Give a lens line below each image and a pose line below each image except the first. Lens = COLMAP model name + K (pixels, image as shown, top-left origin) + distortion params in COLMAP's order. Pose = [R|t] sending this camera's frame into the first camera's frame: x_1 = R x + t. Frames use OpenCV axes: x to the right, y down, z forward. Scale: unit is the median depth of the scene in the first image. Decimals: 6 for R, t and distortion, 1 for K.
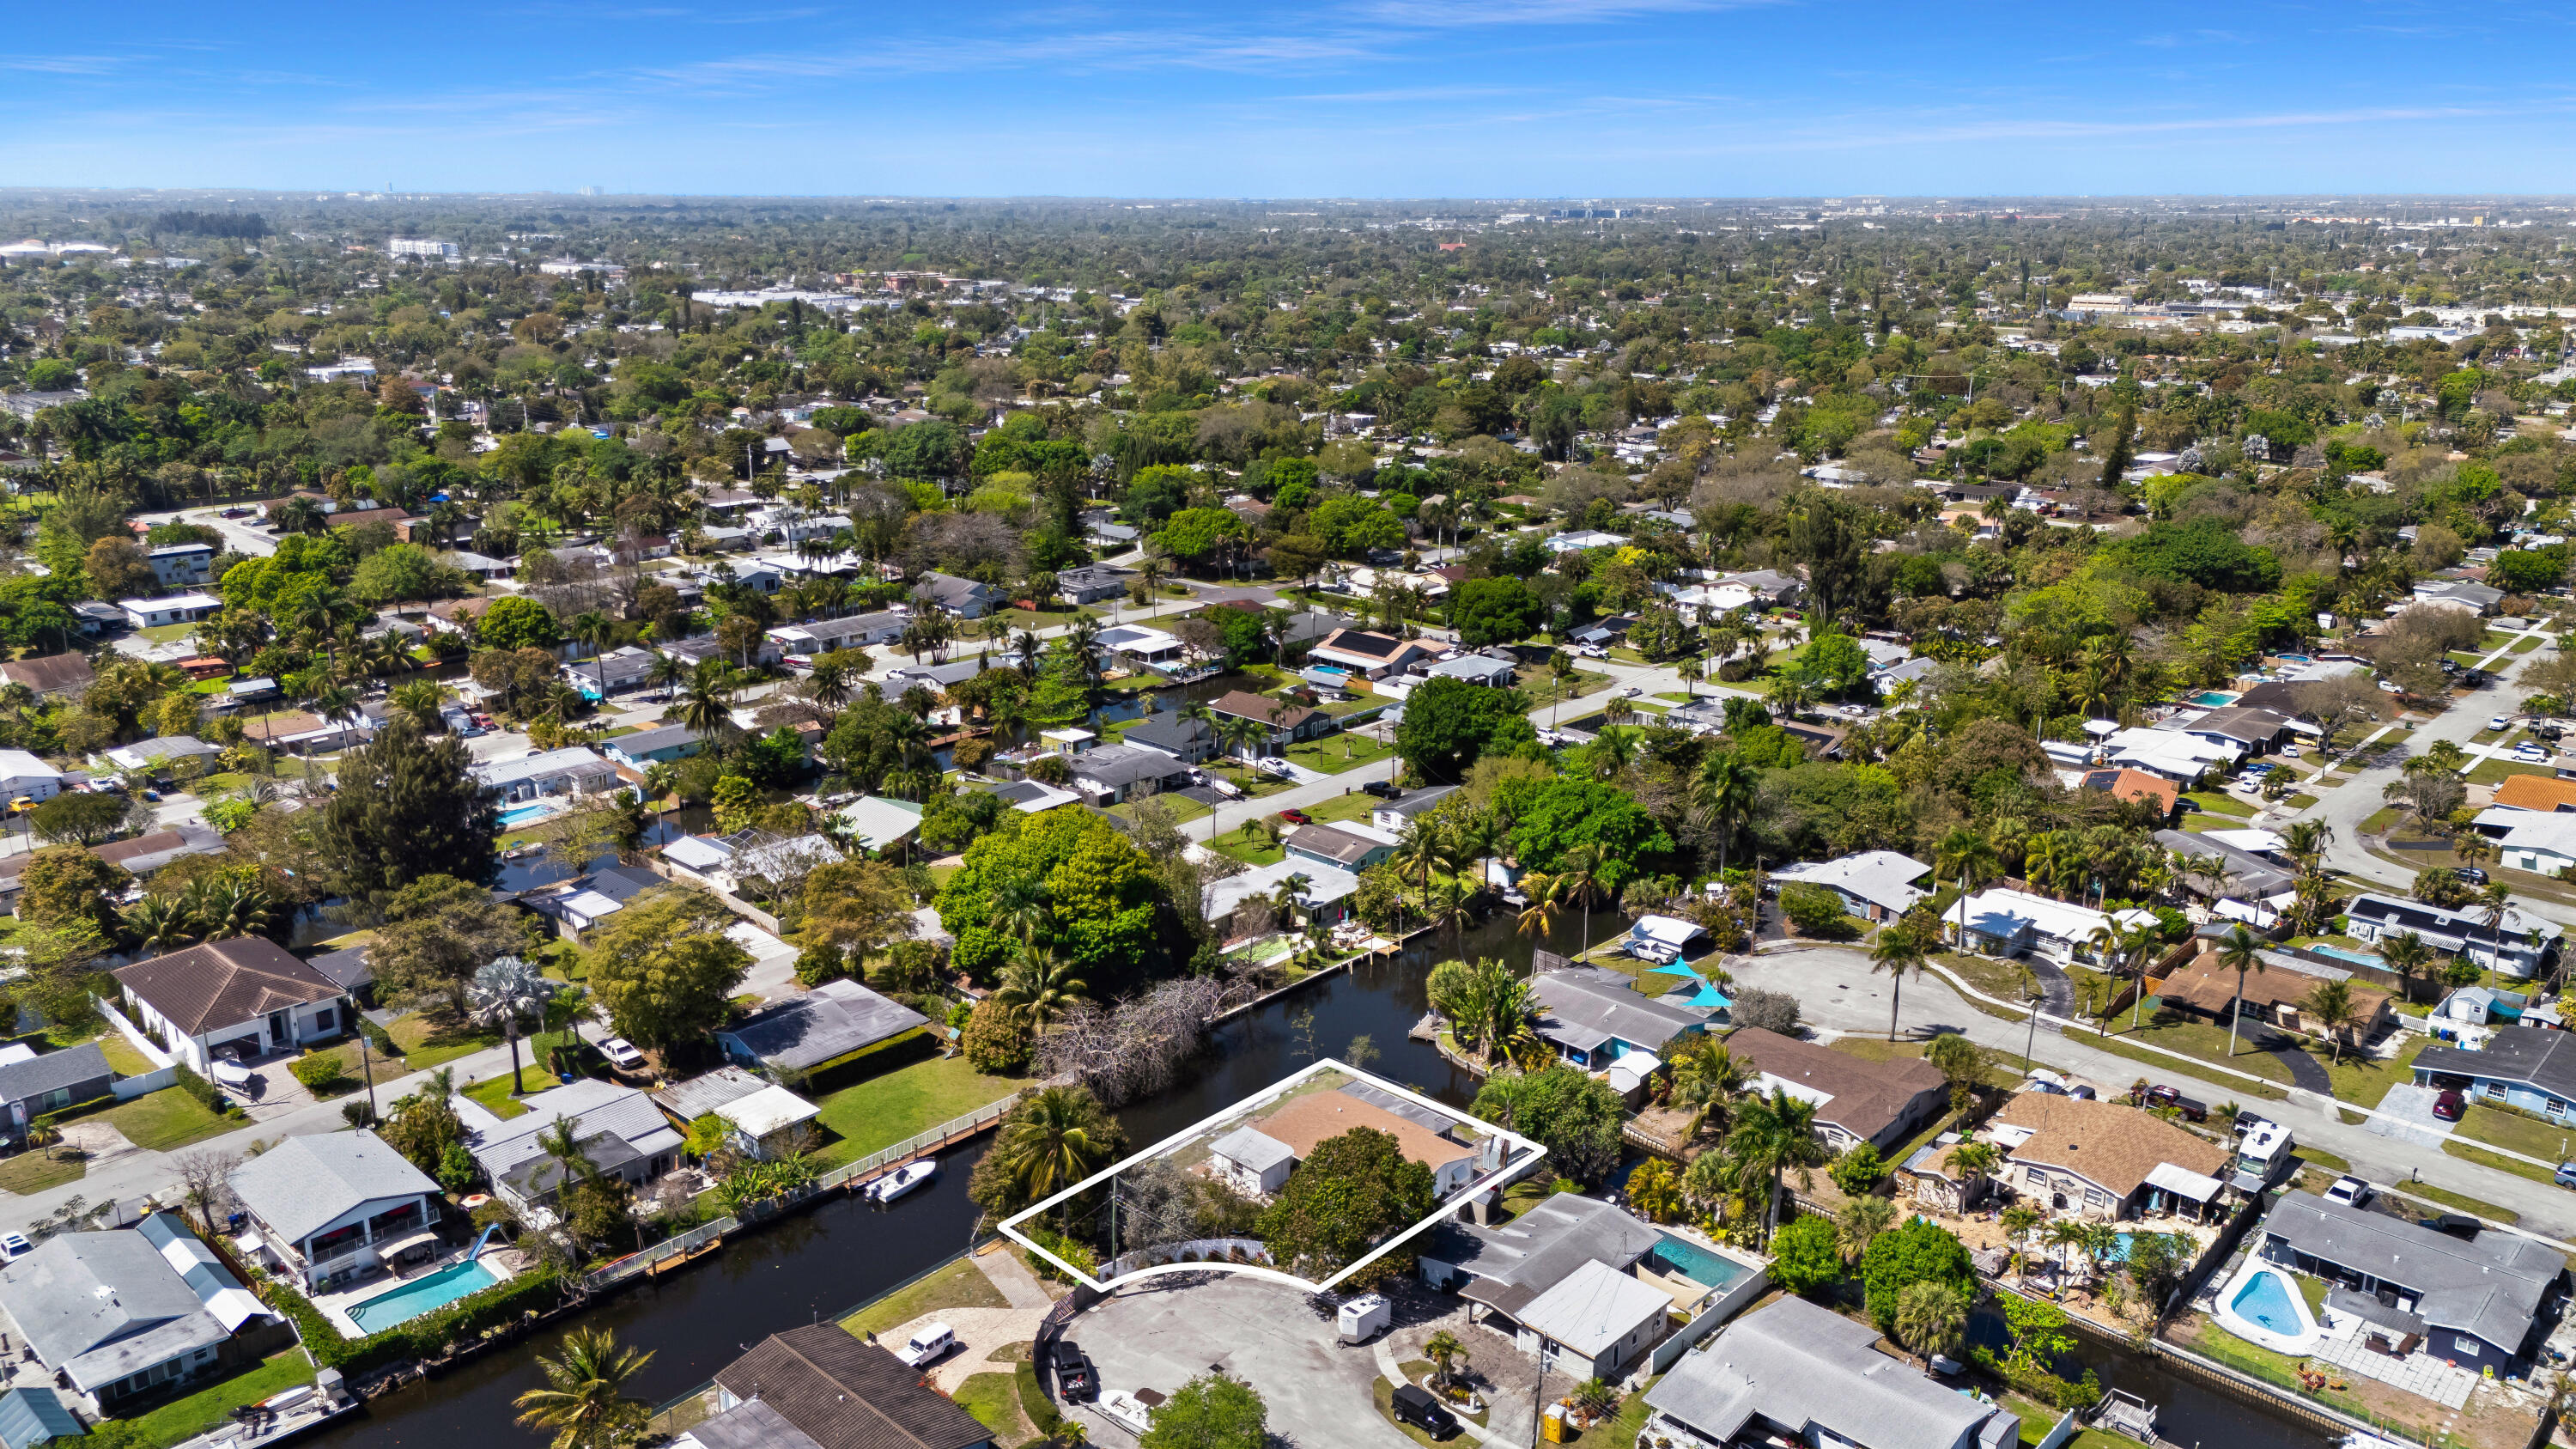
lens RADIAL K [[1900.7, 0, 1273.0], [0, 1900.7, 735.5], [0, 0, 1]] dist [0.070877, -0.065948]
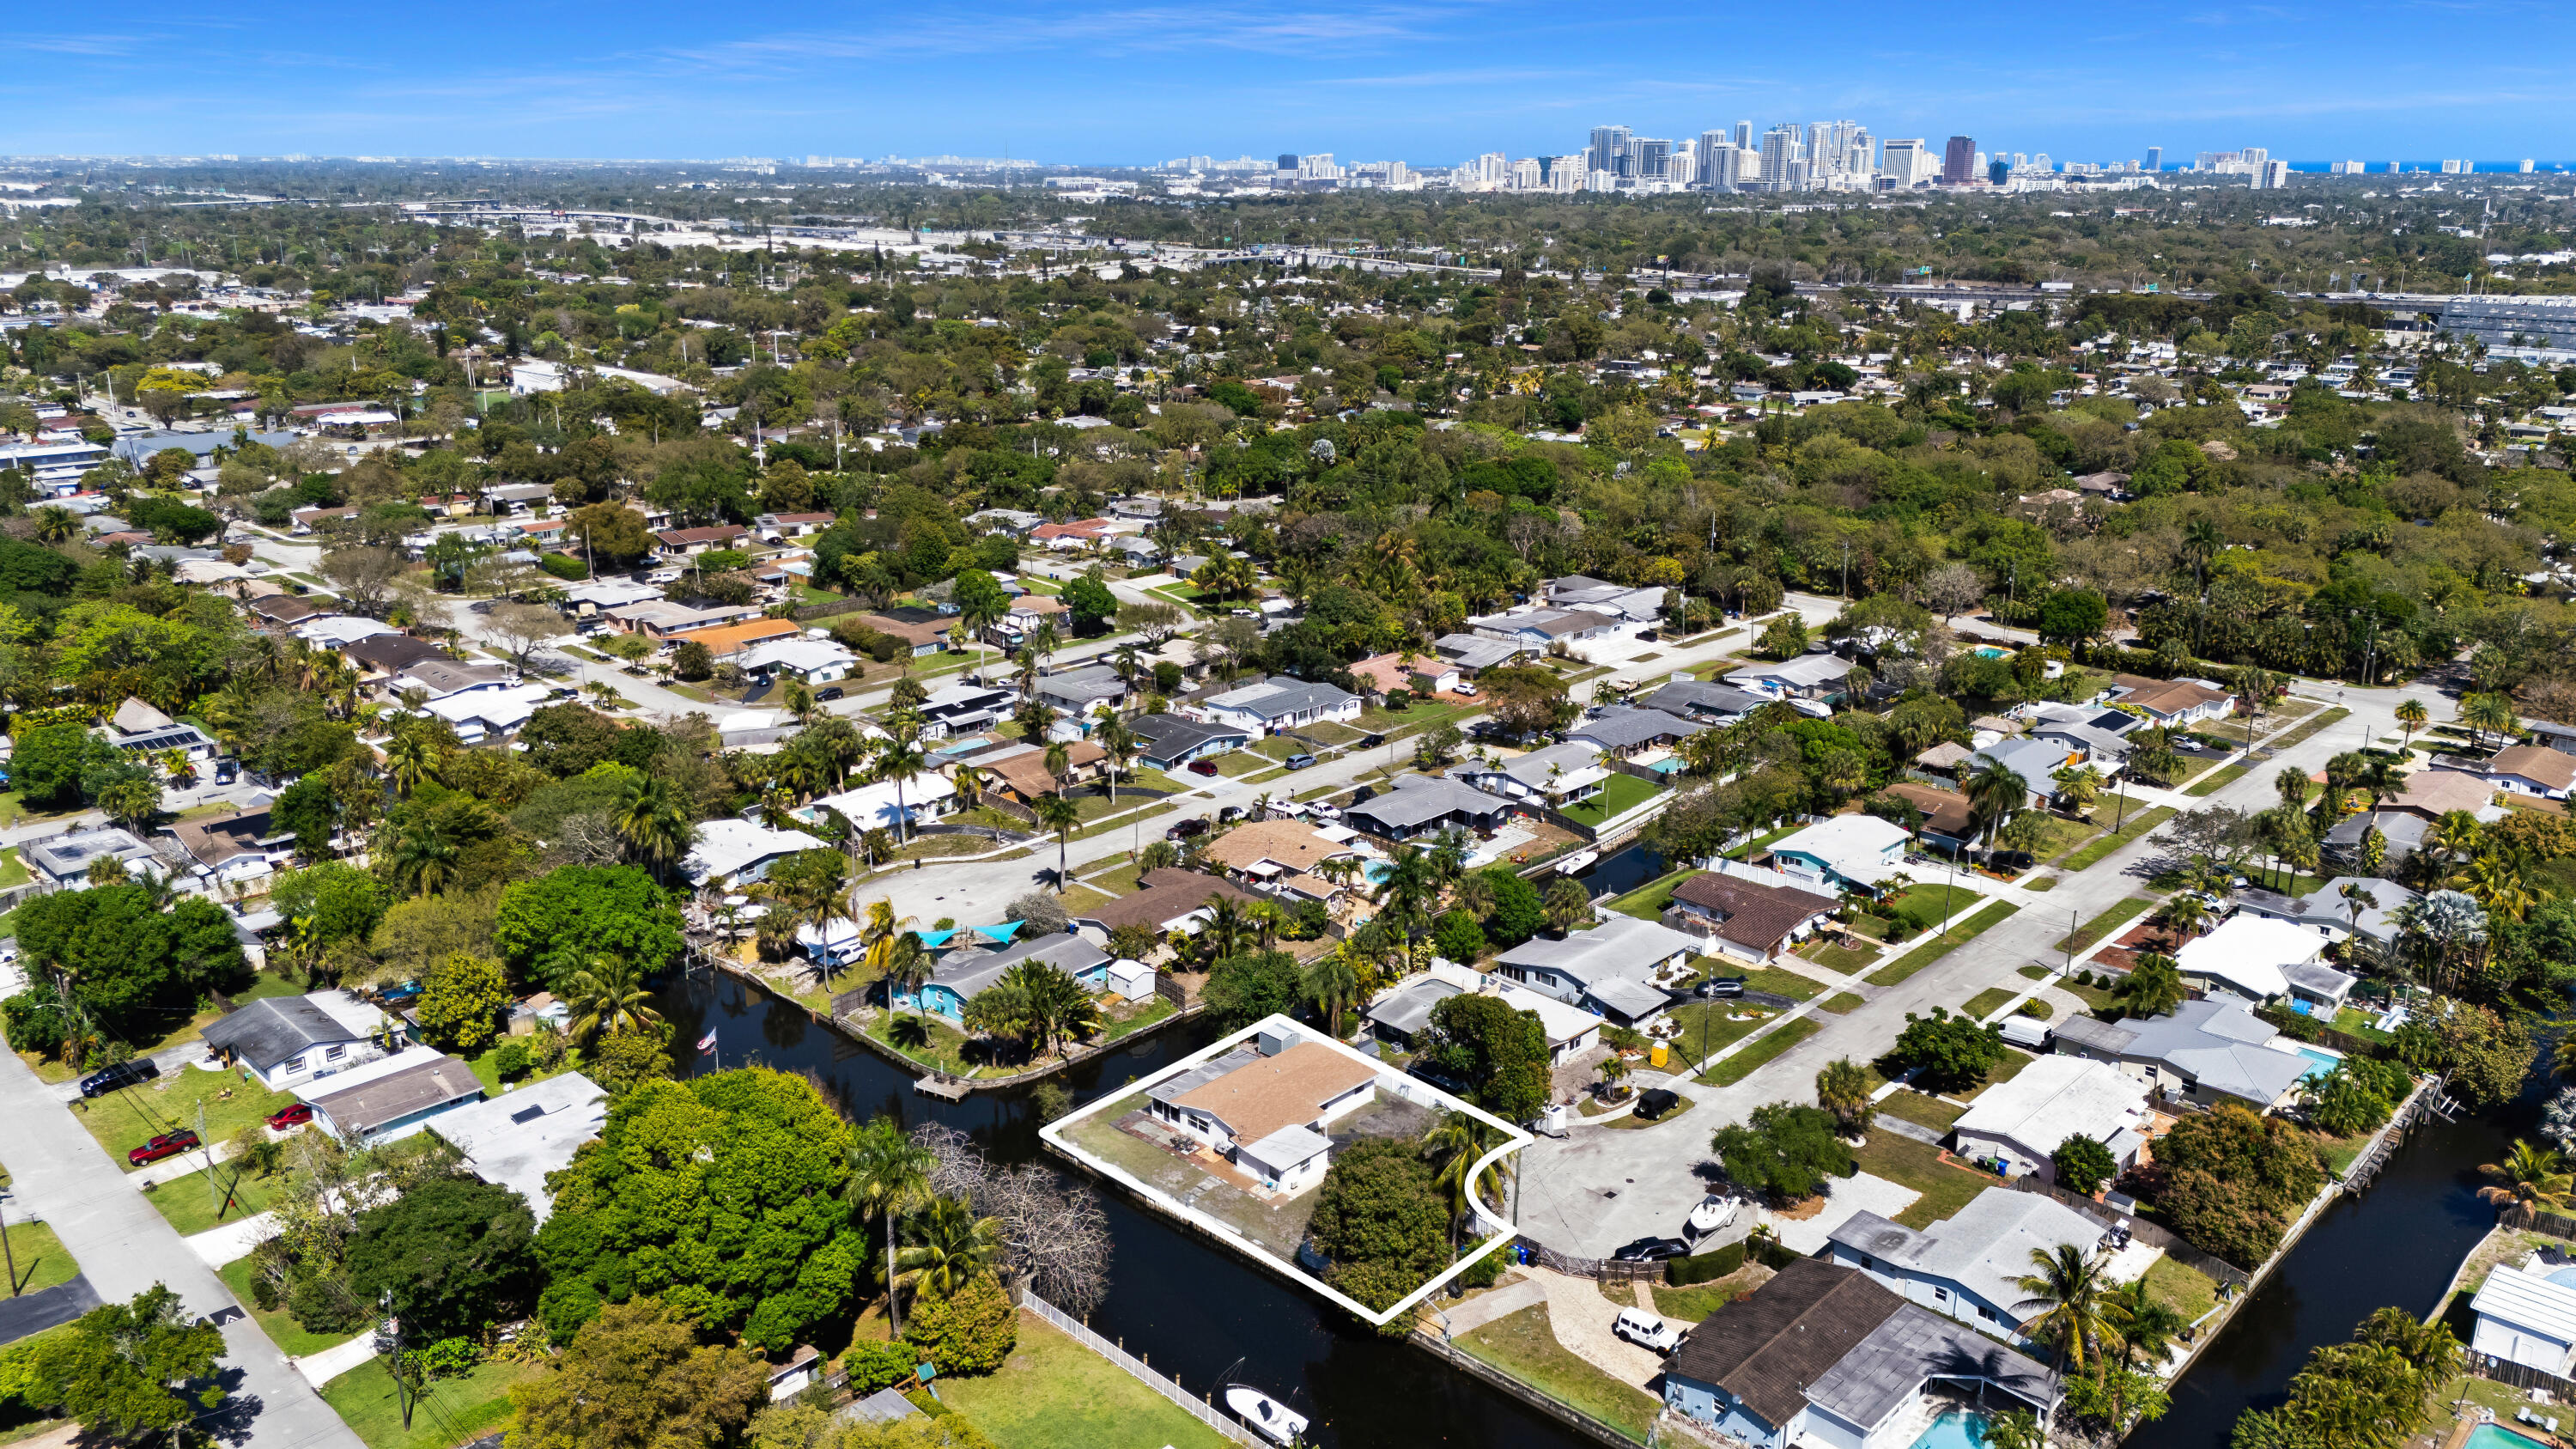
lens RADIAL K [[1900.7, 0, 1273.0], [0, 1900.7, 735.5], [0, 0, 1]] dist [0.070877, -0.065948]
pose [[0.007014, -0.295313, 0.955375, -0.759105], [0.271013, 0.920203, 0.282451, -0.224743], [-0.962550, 0.256938, 0.086488, 0.725239]]
